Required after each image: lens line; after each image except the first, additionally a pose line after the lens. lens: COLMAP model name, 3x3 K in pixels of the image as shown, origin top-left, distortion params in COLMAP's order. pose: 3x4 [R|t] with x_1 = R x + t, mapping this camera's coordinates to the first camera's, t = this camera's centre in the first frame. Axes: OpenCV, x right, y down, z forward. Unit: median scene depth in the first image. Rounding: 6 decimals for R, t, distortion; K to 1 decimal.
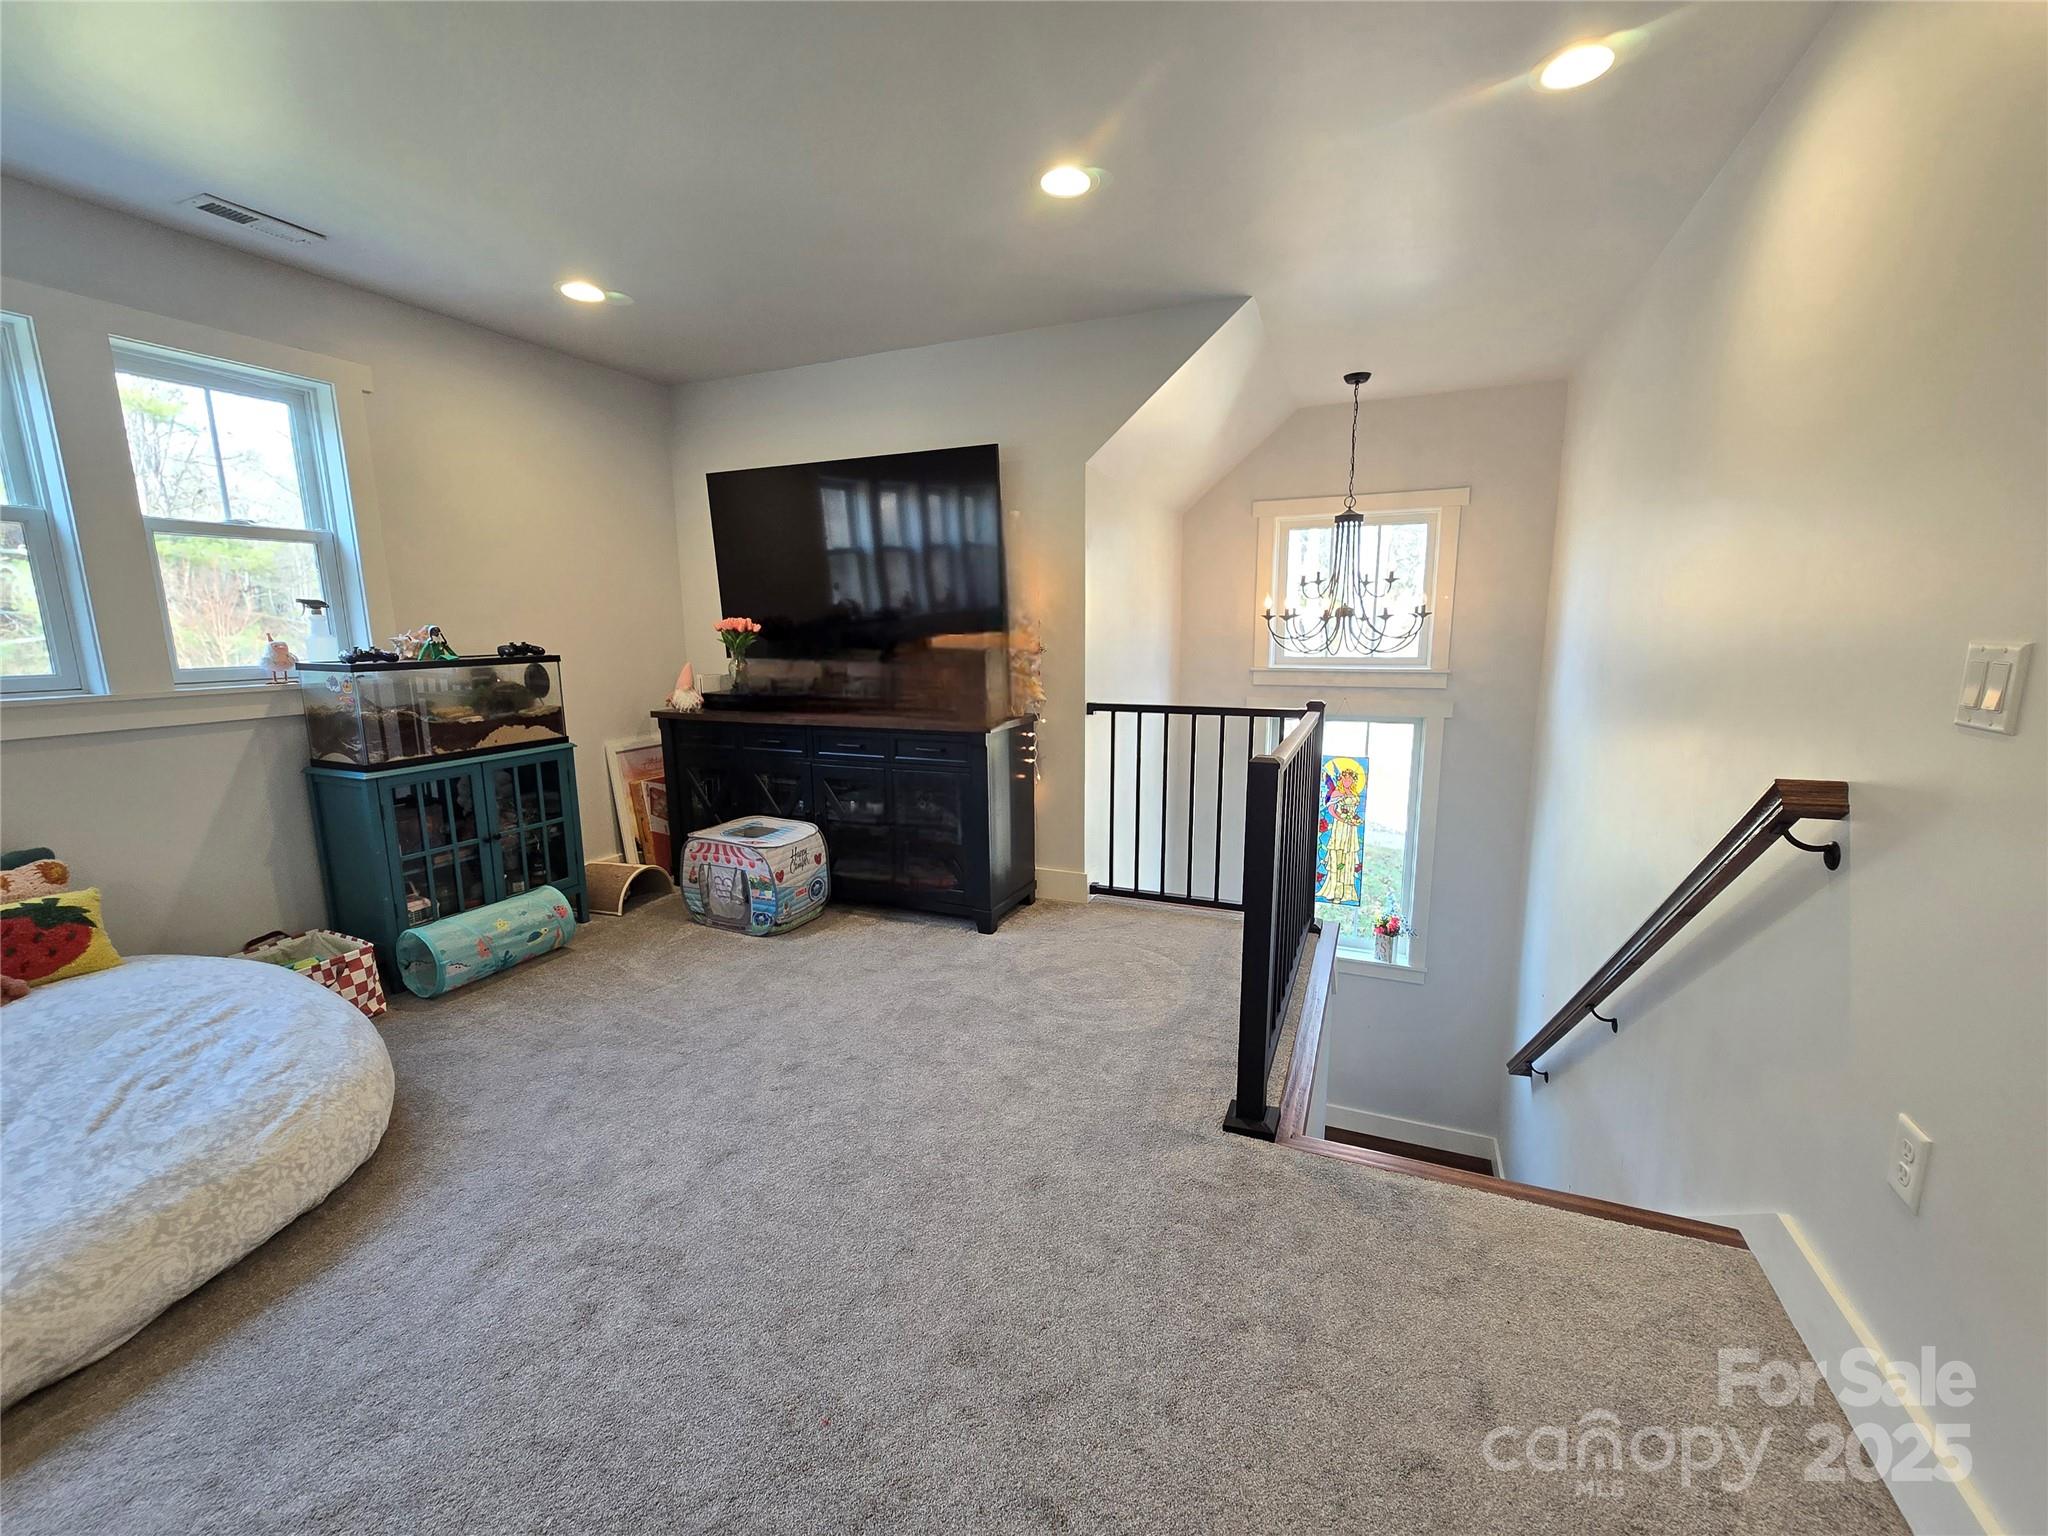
lens RADIAL K [[823.8, 0, 1024.0], [0, 823.8, 768.0], [0, 0, 1]] dist [-0.011621, -0.000032]
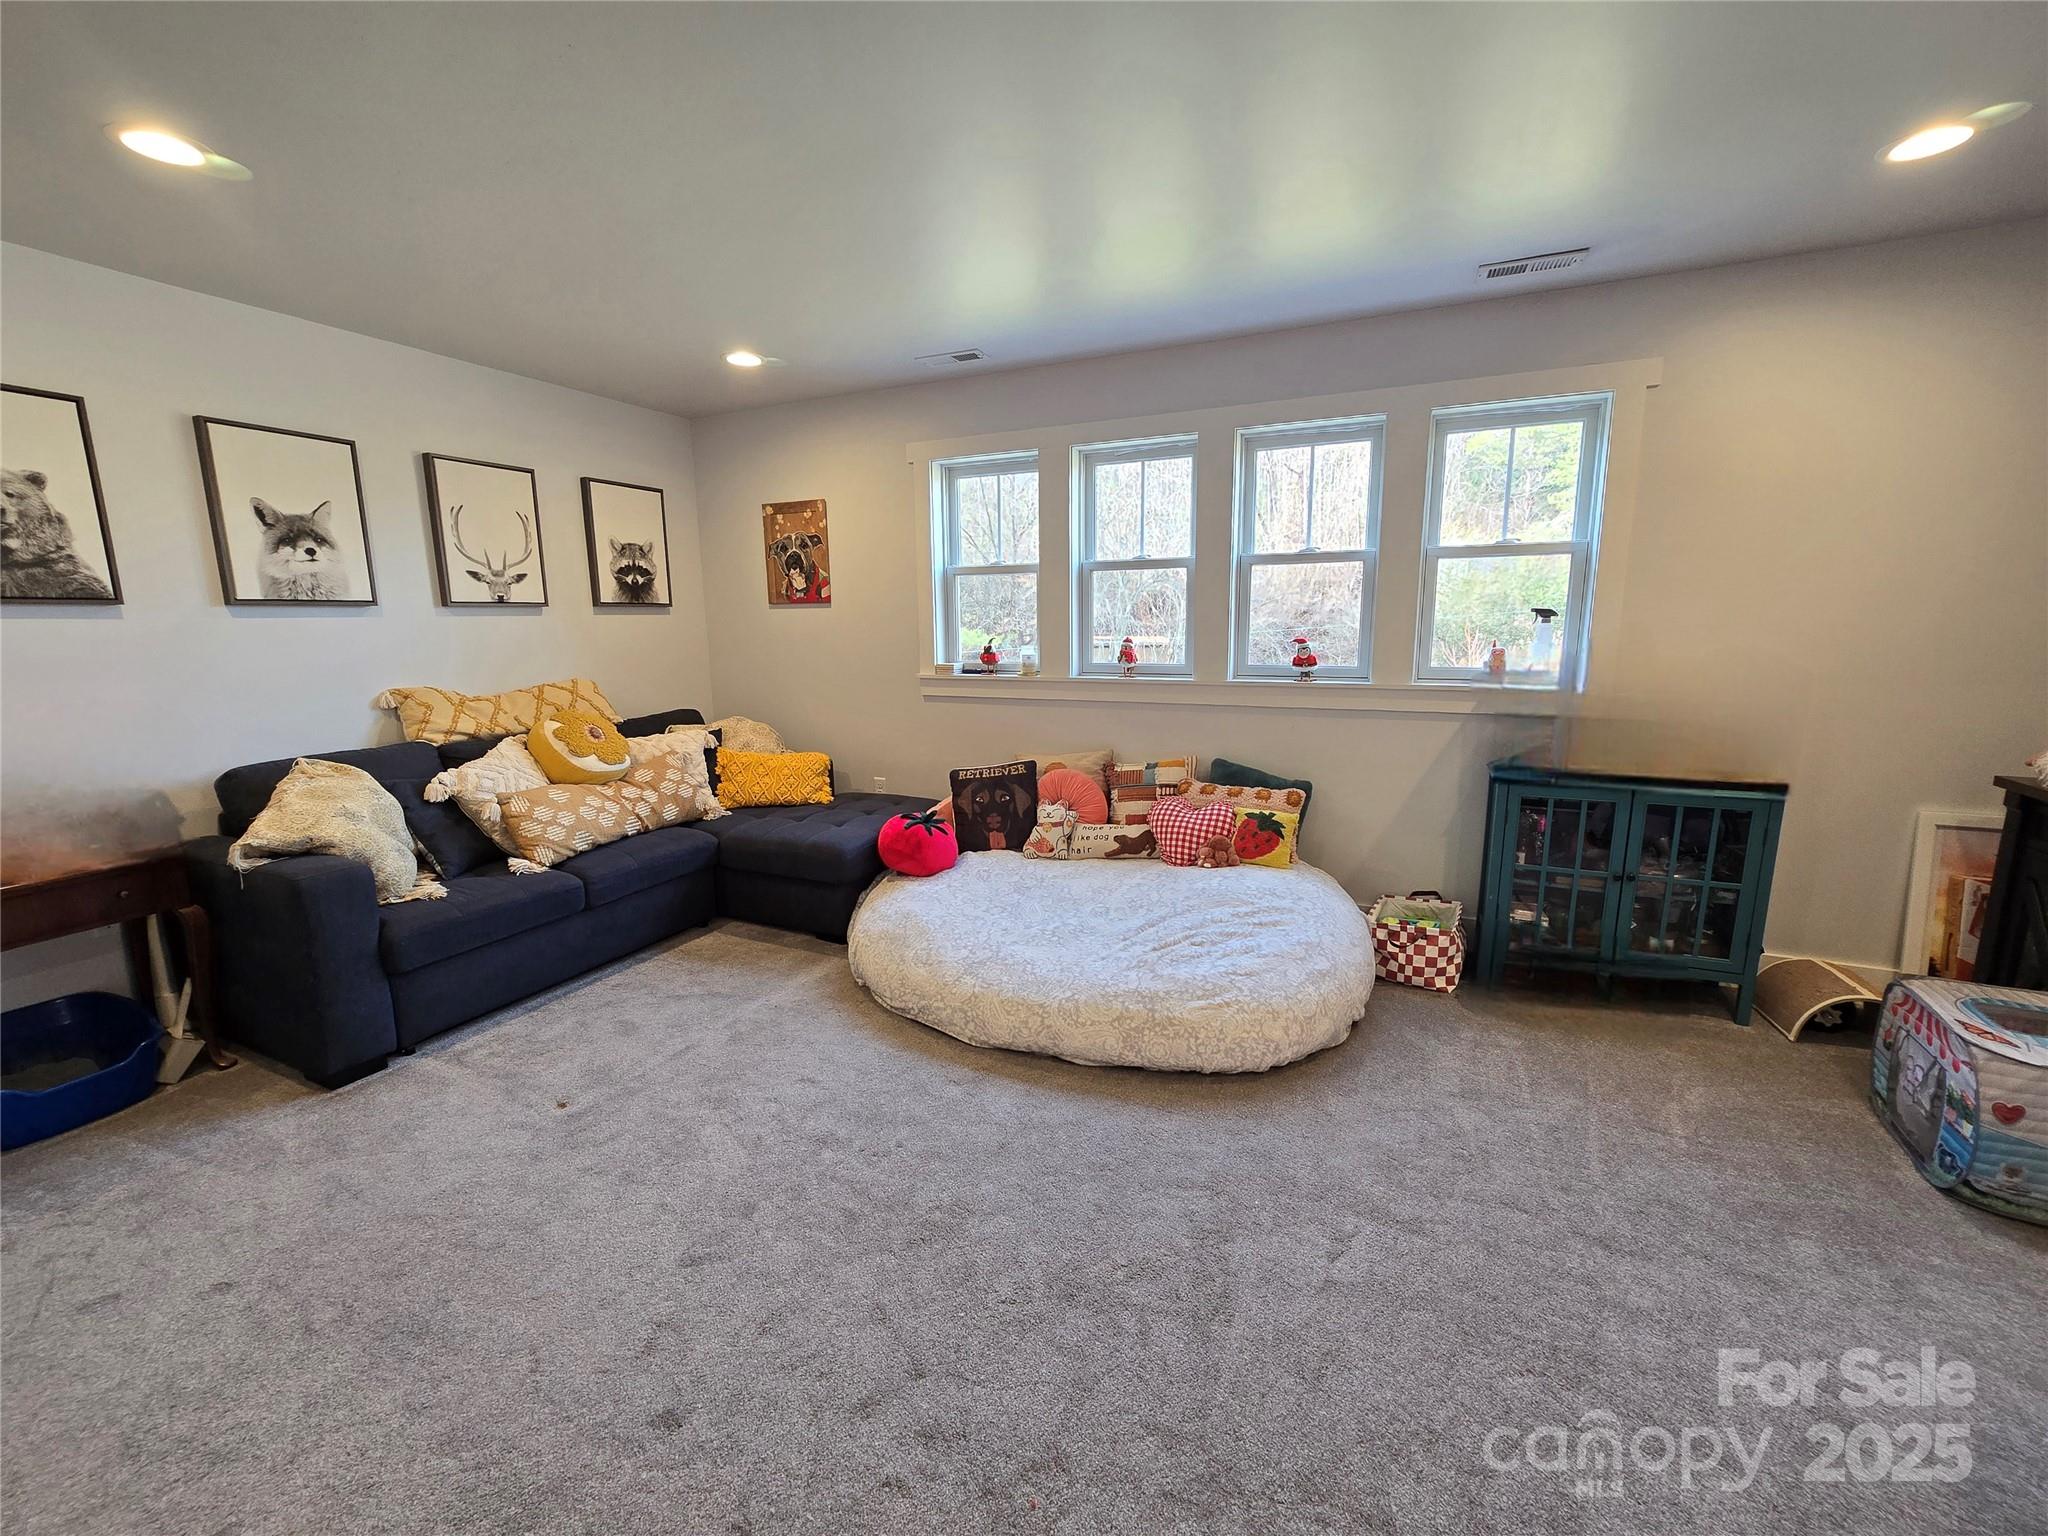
lens RADIAL K [[830.6, 0, 1024.0], [0, 830.6, 768.0], [0, 0, 1]] dist [-0.000190, 0.000127]
pose [[-0.021686, 0.183299, -0.982818, 0.243627], [-0.160575, 0.969648, 0.184386, -0.097823], [0.986785, 0.161815, 0.008405, 0.361349]]
